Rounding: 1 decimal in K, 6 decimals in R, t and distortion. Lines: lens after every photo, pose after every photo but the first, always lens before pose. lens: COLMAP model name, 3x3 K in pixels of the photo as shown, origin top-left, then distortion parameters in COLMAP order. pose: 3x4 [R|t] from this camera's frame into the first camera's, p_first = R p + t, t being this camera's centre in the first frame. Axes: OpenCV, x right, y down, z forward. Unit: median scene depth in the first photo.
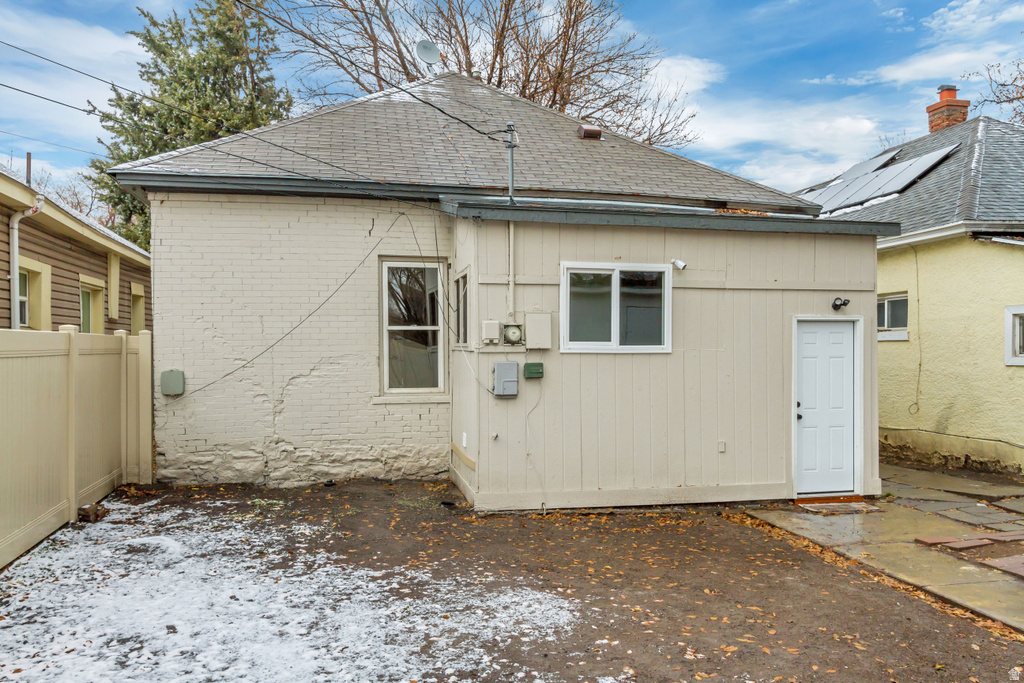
lens RADIAL K [[802.4, 0, 511.9], [0, 802.4, 343.6], [0, 0, 1]] dist [0.010083, 0.001216]
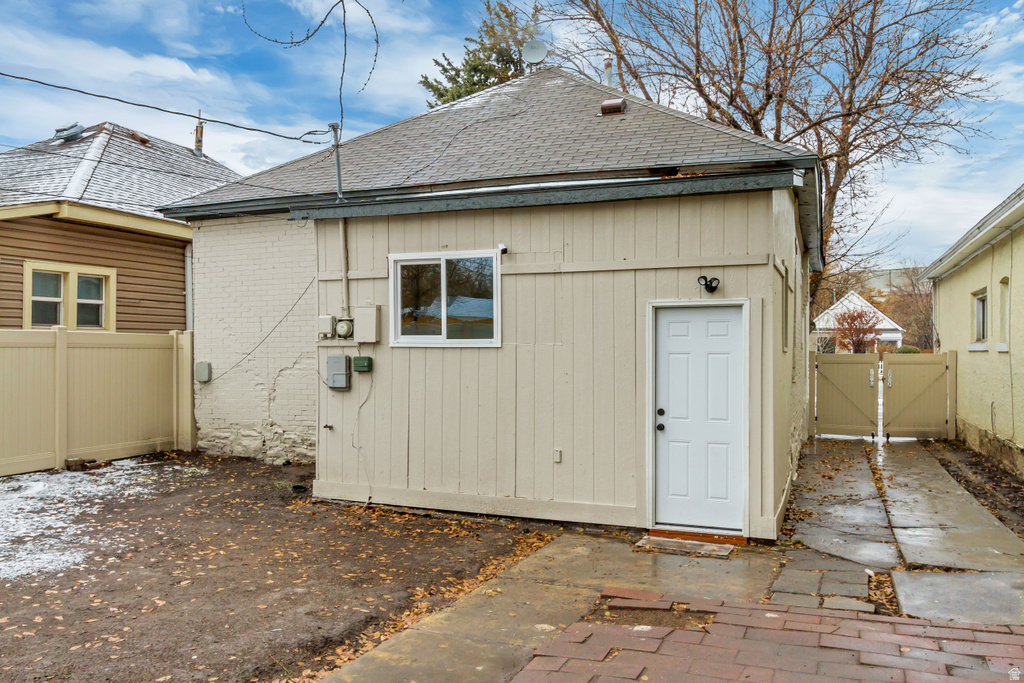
lens RADIAL K [[802.4, 0, 510.9], [0, 802.4, 343.6], [0, 0, 1]] dist [0.010083, 0.001216]
pose [[0.813769, -0.003766, -0.581177, 0.695048], [-0.001214, 0.999966, -0.008179, 0.014218], [0.581188, 0.007361, 0.813736, 0.260468]]
